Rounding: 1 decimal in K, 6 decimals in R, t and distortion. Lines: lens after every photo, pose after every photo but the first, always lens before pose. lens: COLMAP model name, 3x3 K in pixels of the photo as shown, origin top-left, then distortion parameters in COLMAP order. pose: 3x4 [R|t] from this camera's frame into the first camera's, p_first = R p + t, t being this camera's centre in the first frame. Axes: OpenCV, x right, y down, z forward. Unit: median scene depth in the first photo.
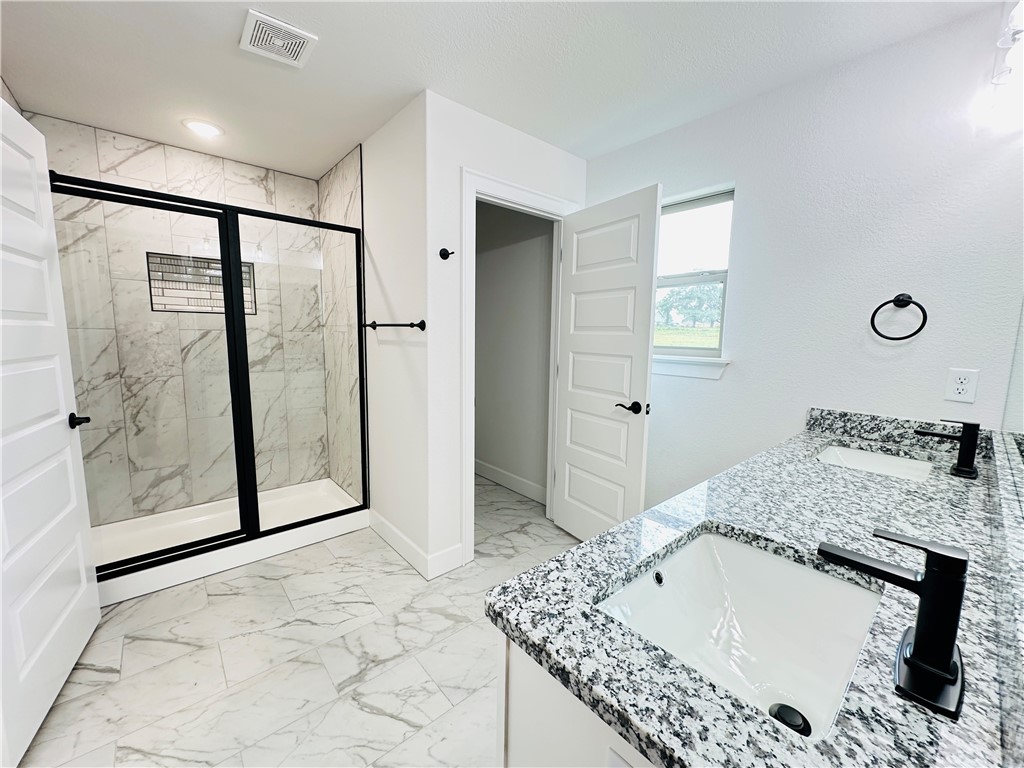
lens RADIAL K [[408.9, 0, 515.6], [0, 408.9, 387.2], [0, 0, 1]] dist [-0.003815, 0.000342]
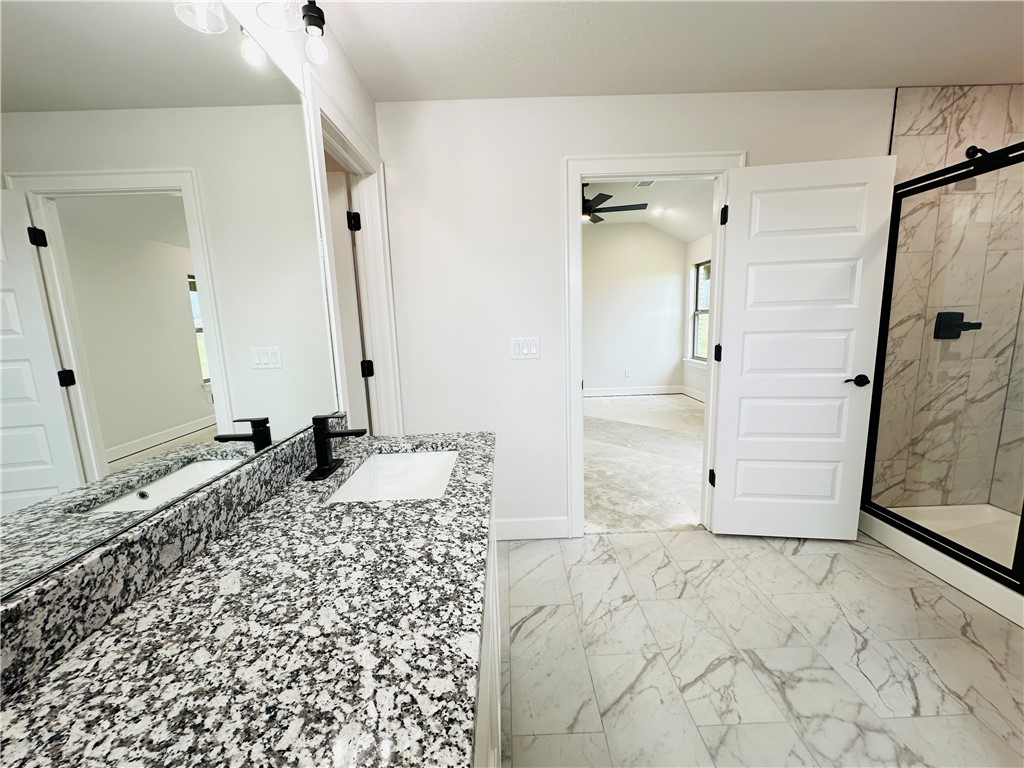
lens RADIAL K [[408.9, 0, 512.6], [0, 408.9, 382.9], [0, 0, 1]] dist [-0.003815, 0.000342]
pose [[-0.647689, 0.122671, -0.751964, 0.987371], [-0.076609, 0.971466, 0.224464, -0.189867], [0.758043, 0.202990, -0.619811, 1.538700]]
